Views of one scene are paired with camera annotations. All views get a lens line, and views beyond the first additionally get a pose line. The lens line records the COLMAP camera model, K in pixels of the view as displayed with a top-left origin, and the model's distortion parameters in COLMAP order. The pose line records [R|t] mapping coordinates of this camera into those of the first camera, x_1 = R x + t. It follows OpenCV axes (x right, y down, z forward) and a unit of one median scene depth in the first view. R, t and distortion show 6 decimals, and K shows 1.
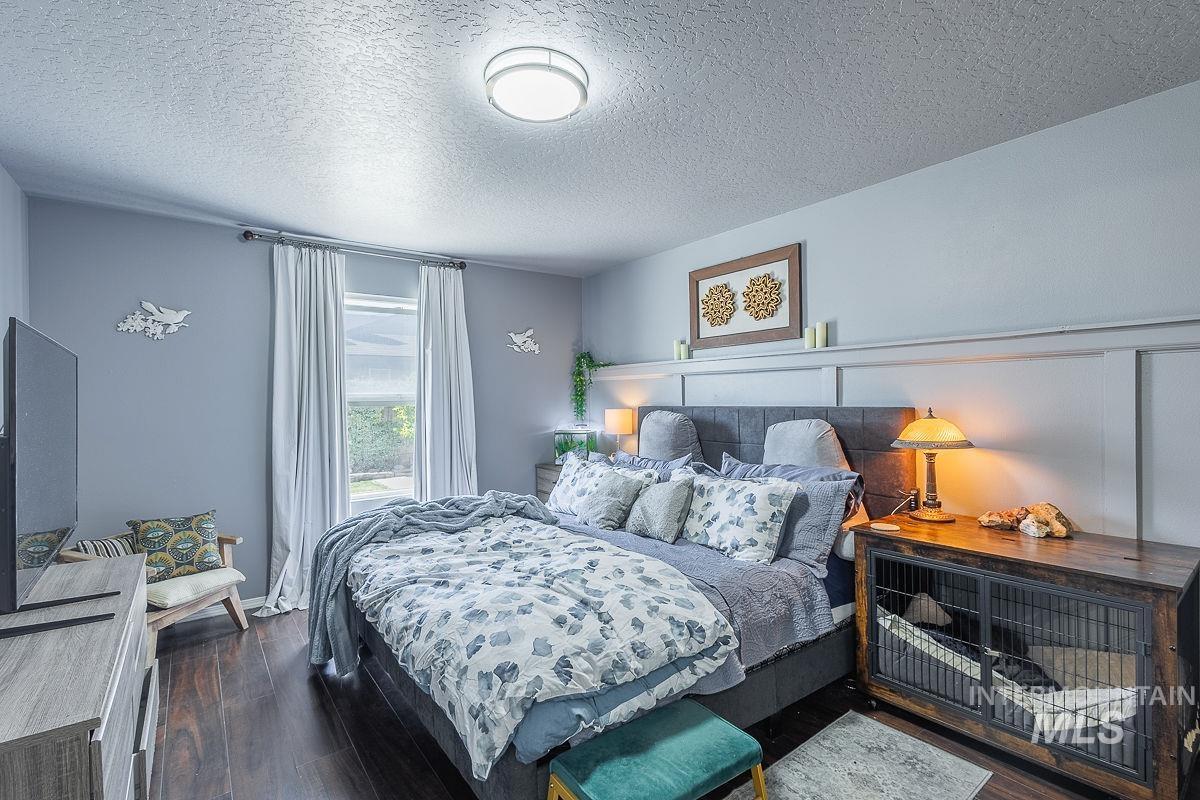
lens RADIAL K [[565.9, 0, 604.8], [0, 565.9, 399.4], [0, 0, 1]] dist [0.008712, -0.001870]
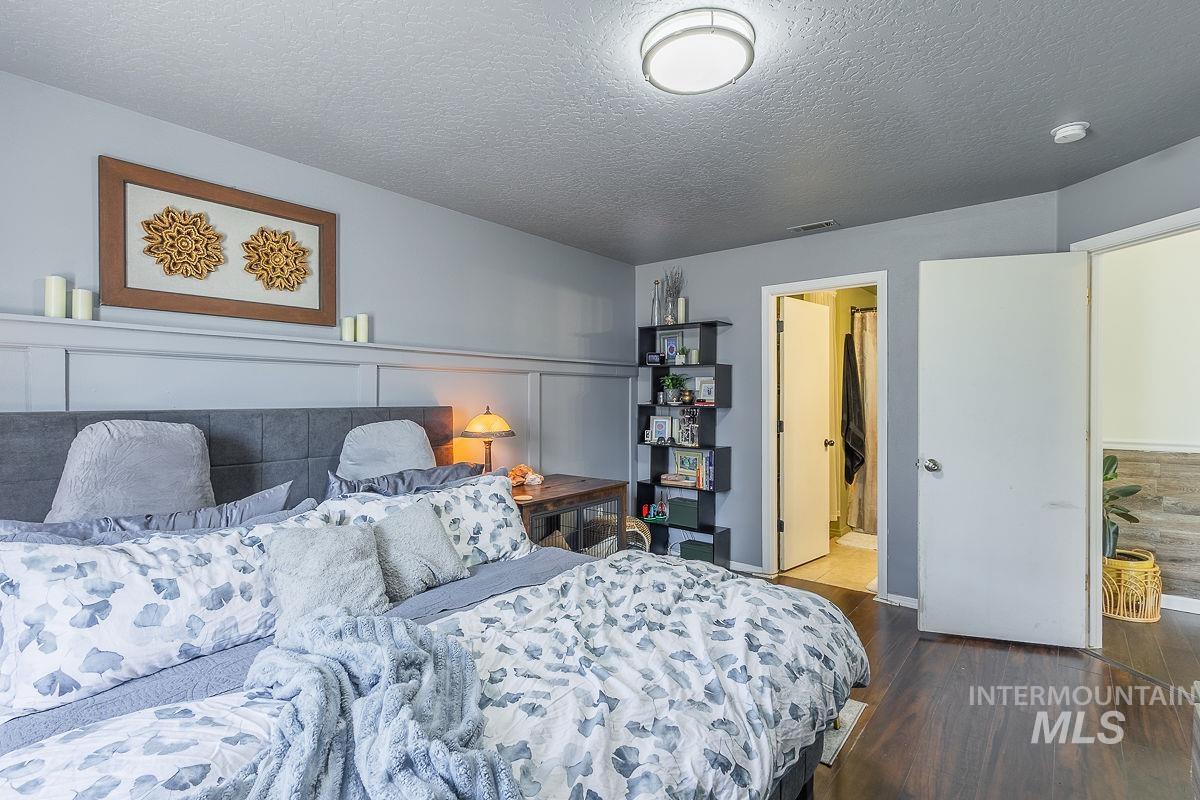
lens RADIAL K [[565.9, 0, 605.4], [0, 565.9, 401.6], [0, 0, 1]] dist [0.008712, -0.001870]
pose [[-0.248908, 0.004047, 0.968519, -0.569592], [0.002354, 0.999991, -0.003573, 0.007690], [-0.968524, 0.001390, -0.248915, 0.810525]]
